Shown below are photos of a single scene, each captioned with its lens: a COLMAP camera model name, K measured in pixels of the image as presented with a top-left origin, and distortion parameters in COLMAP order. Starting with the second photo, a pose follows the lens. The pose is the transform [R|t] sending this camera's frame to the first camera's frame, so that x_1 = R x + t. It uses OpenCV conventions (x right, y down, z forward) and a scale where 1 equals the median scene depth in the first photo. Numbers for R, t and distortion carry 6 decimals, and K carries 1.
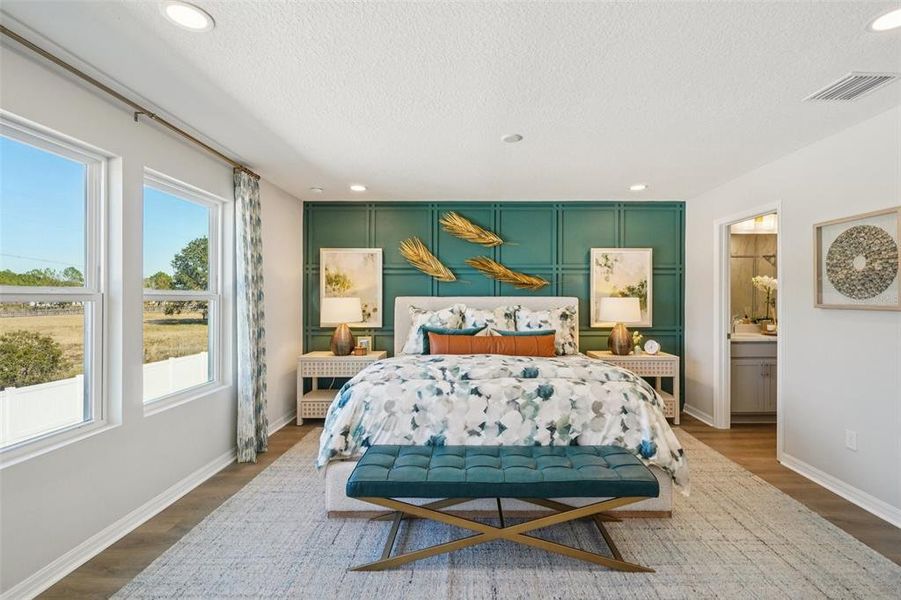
lens RADIAL K [[408.4, 0, 450.5], [0, 408.4, 300.0], [0, 0, 1]] dist [-0.000614, 0.000093]
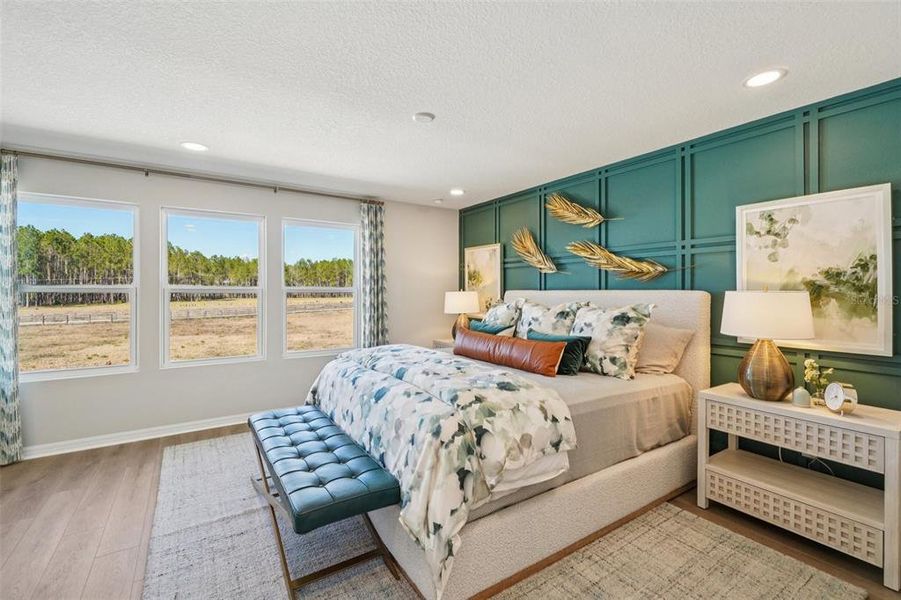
lens RADIAL K [[392.7, 0, 447.8], [0, 392.7, 292.4], [0, 0, 1]] dist [-0.002586, 0.000195]
pose [[0.557059, 0.002061, -0.830471, 0.575910], [-0.003659, 0.999993, 0.000028, -0.003091], [0.830465, 0.003023, 0.557063, 0.347863]]
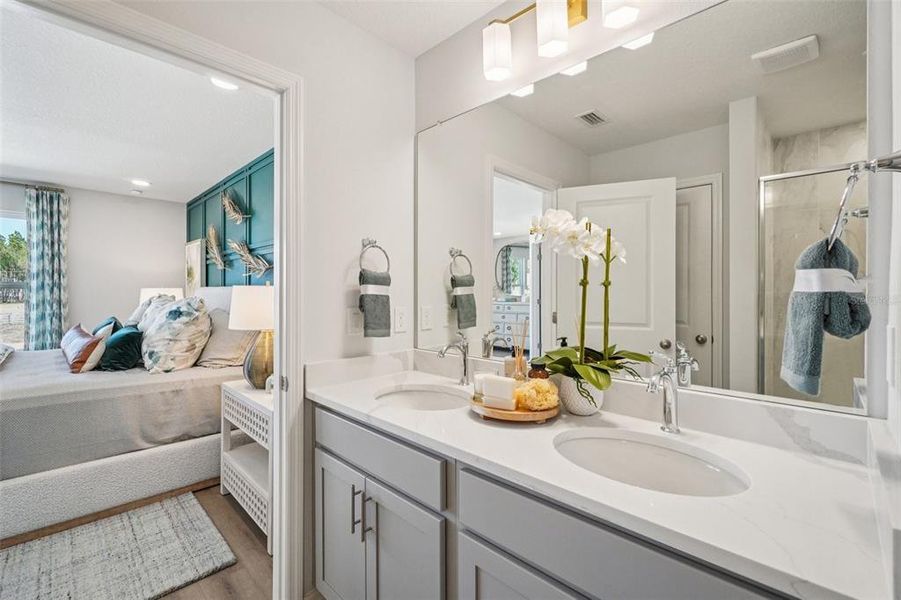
lens RADIAL K [[392.7, 0, 447.8], [0, 392.7, 292.4], [0, 0, 1]] dist [-0.002586, 0.000195]
pose [[0.712764, 0.002583, -0.701400, 0.928546], [-0.009277, 0.999940, -0.005745, 0.003599], [0.701343, 0.010602, 0.712745, 0.745947]]
